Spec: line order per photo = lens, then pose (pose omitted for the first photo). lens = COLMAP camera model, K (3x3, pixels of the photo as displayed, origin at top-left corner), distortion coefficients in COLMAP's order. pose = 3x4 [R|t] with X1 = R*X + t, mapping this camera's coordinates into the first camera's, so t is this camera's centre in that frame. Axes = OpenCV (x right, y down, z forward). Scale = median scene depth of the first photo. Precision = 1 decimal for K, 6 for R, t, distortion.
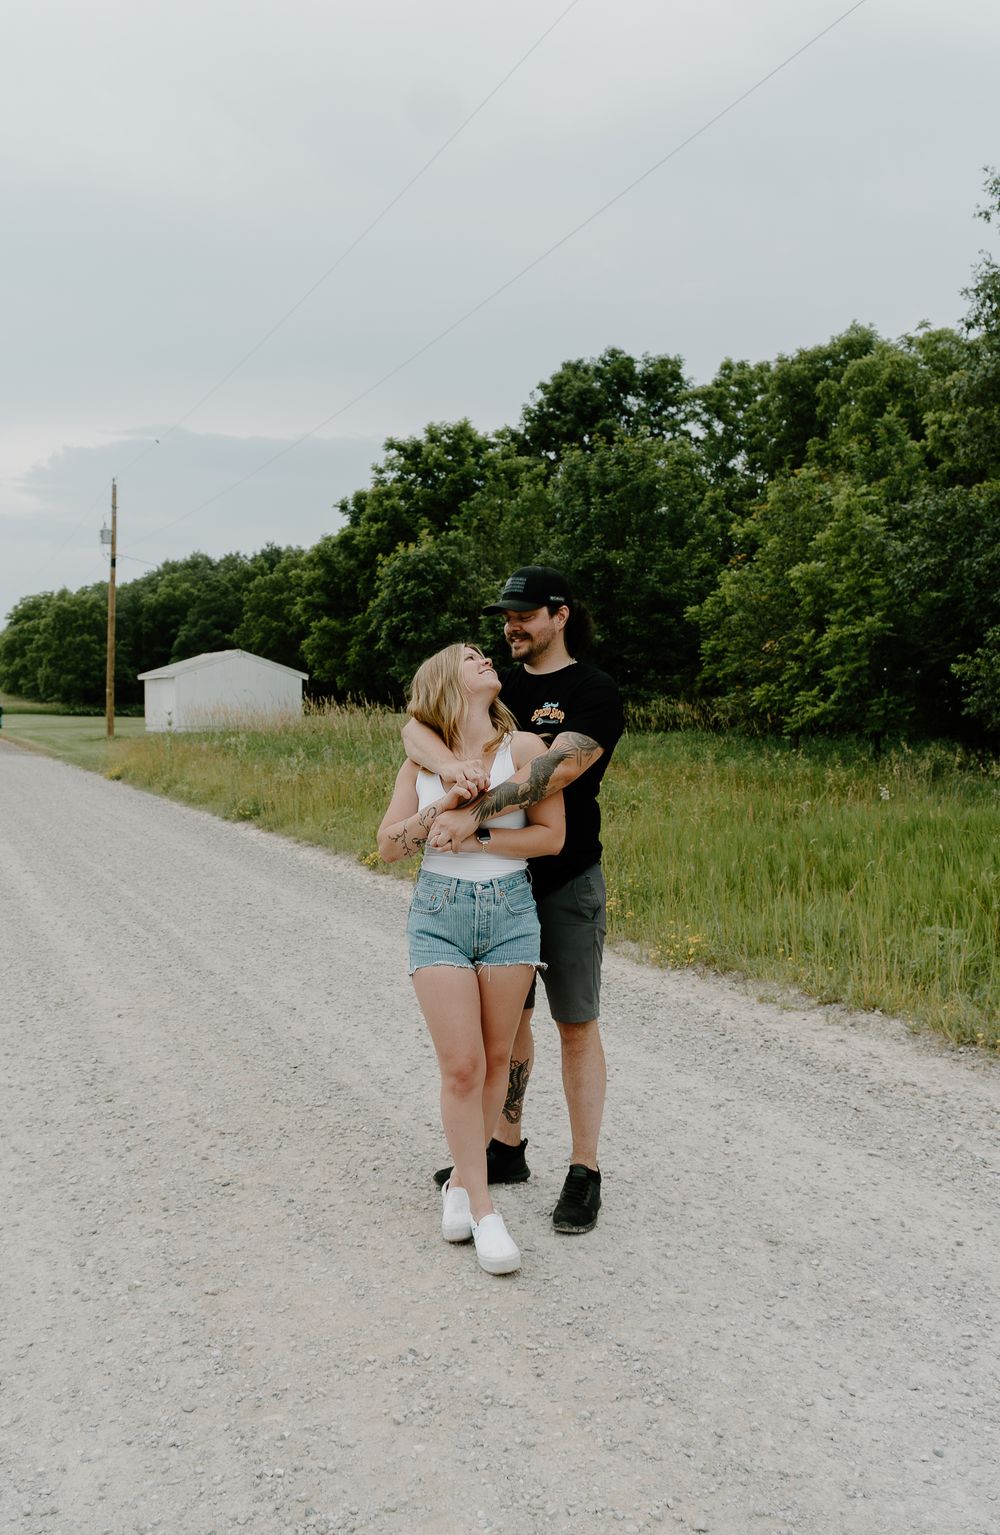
lens RADIAL K [[1337.1, 0, 469.7], [0, 1337.1, 791.2], [0, 0, 1]] dist [0.012841, 0.003530]
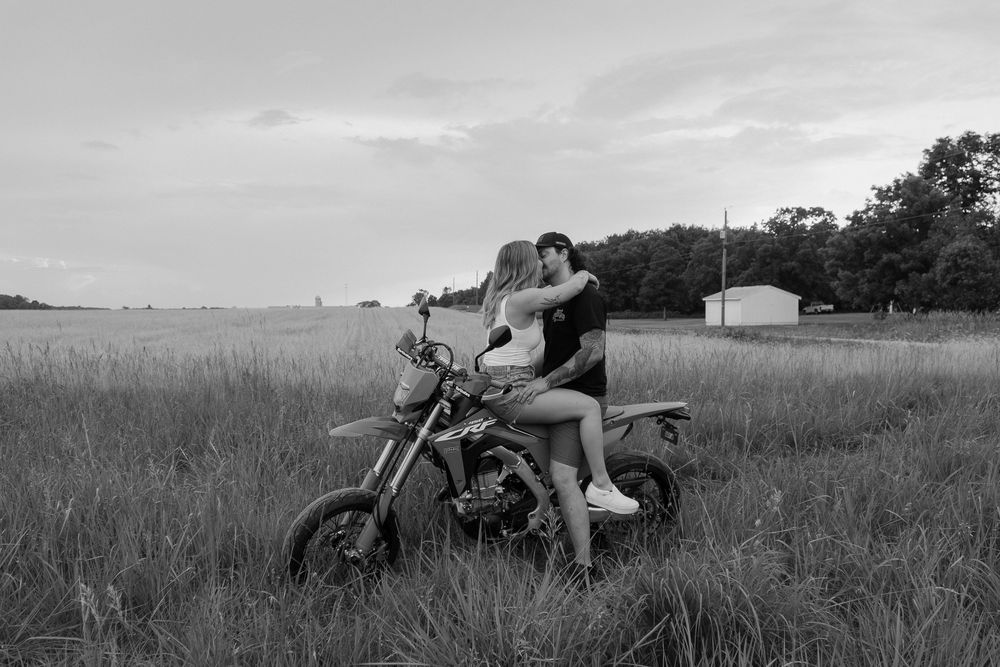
lens RADIAL K [[834.8, 0, 501.2], [0, 834.8, 334.1], [0, 0, 1]] dist [0.004046, 0.002103]
pose [[0.975026, -0.005198, -0.222029, -0.340912], [-0.003297, 0.999277, -0.037871, 0.022970], [0.222066, 0.037657, 0.974304, -0.406005]]
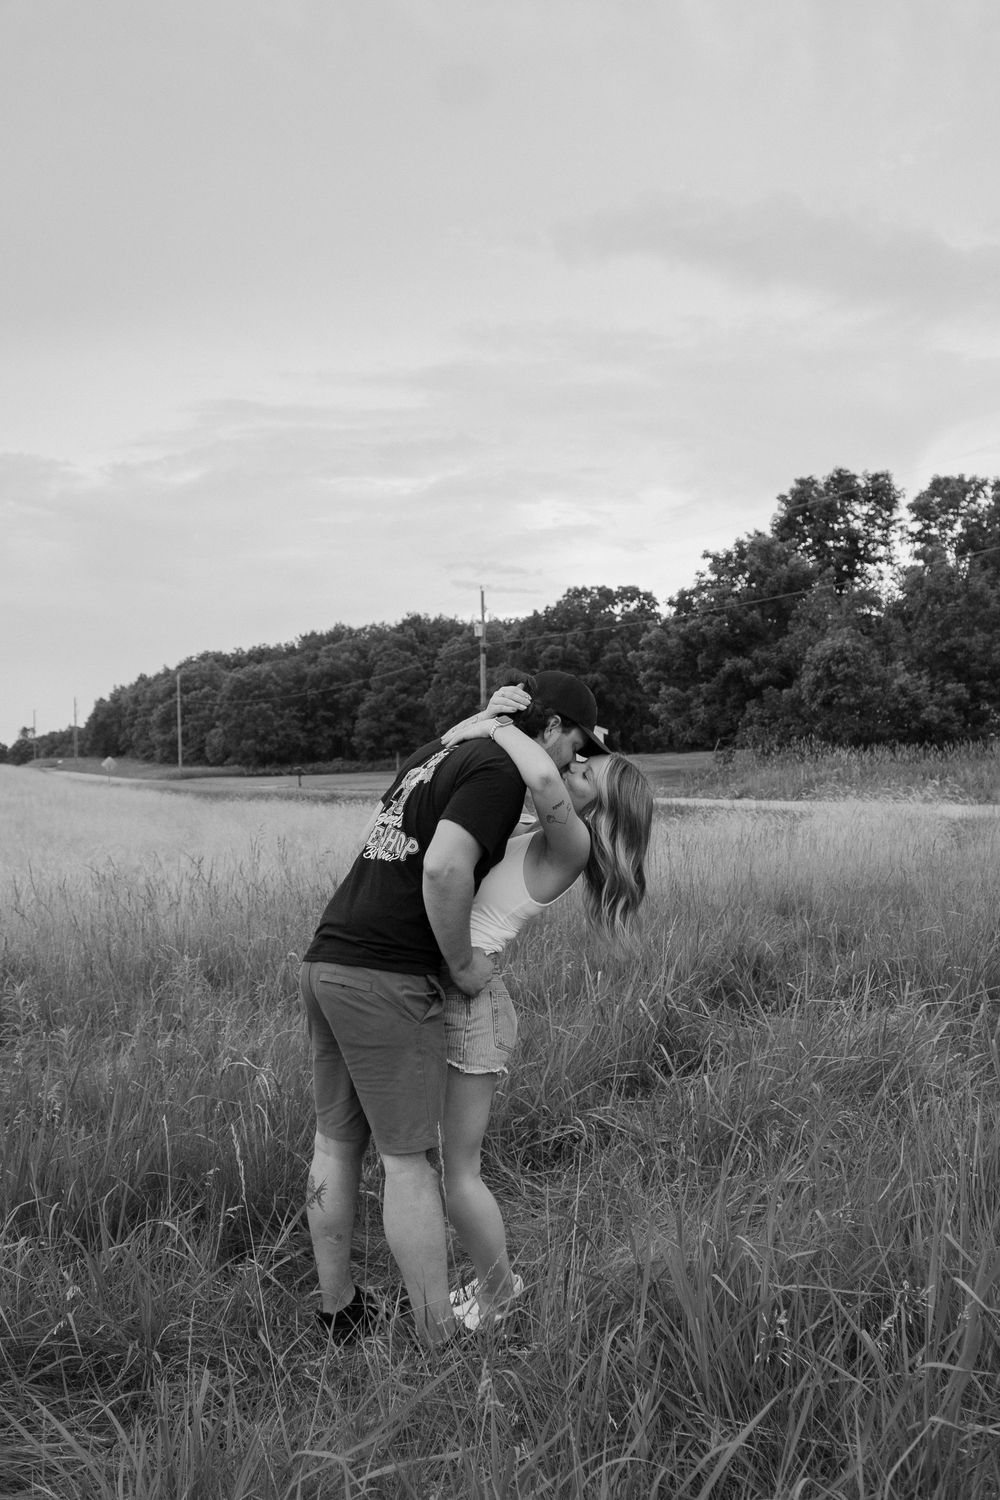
lens RADIAL K [[1386.0, 0, 501.6], [0, 1386.0, 747.9], [0, 0, 1]] dist [0.037084, 0.002056]
pose [[0.998388, -0.043440, 0.036538, -0.322115], [0.045849, 0.996638, -0.067905, 0.016560], [-0.033465, 0.069471, 0.997022, -0.355210]]
